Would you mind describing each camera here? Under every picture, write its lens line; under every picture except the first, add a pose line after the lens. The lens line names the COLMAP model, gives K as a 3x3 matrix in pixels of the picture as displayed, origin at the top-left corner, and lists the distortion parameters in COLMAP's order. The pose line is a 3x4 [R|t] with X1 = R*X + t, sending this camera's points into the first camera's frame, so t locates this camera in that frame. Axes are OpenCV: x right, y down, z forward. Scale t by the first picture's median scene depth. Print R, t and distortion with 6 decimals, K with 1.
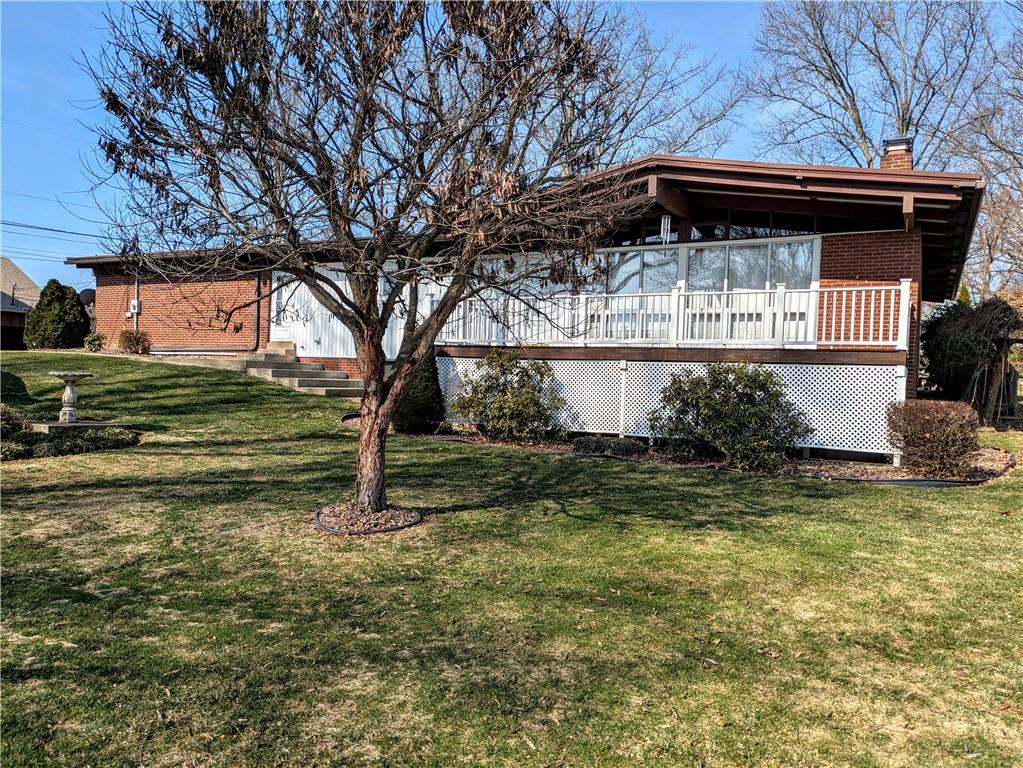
lens RADIAL K [[764.7, 0, 517.8], [0, 764.7, 381.0], [0, 0, 1]] dist [0.041118, -0.028519]
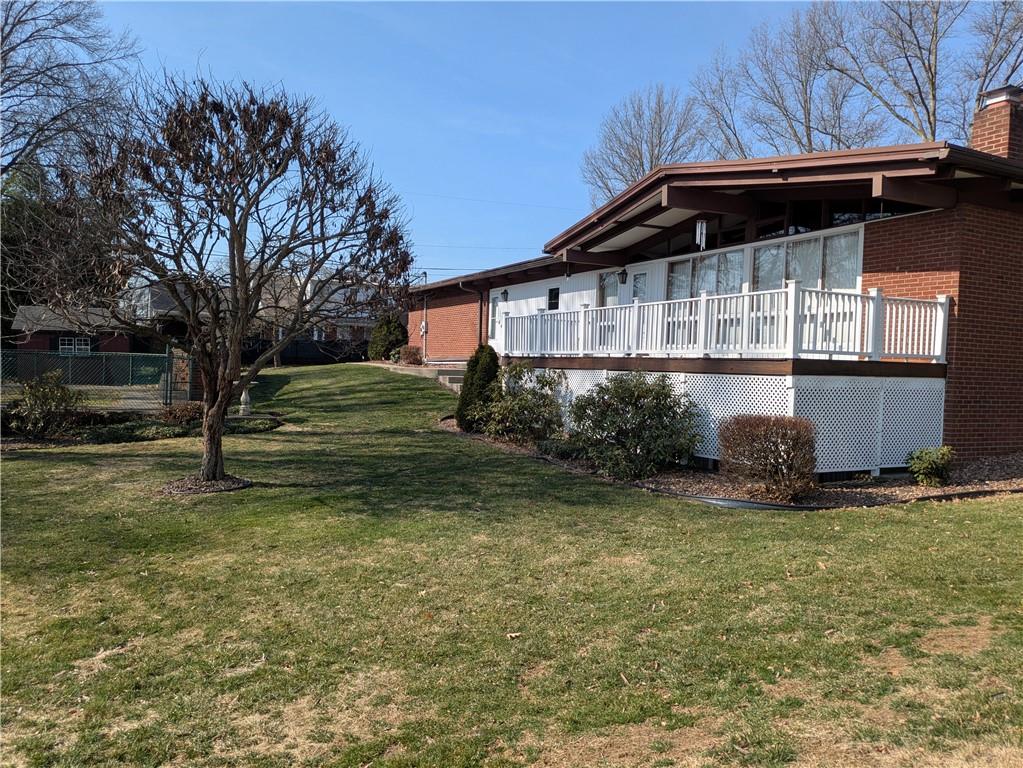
lens RADIAL K [[764.7, 0, 517.8], [0, 764.7, 381.0], [0, 0, 1]] dist [0.041118, -0.028519]
pose [[0.830988, -0.000709, -0.556290, 0.579961], [0.000643, 1.000000, -0.000313, -0.010339], [0.556290, -0.000098, 0.830988, 0.055087]]
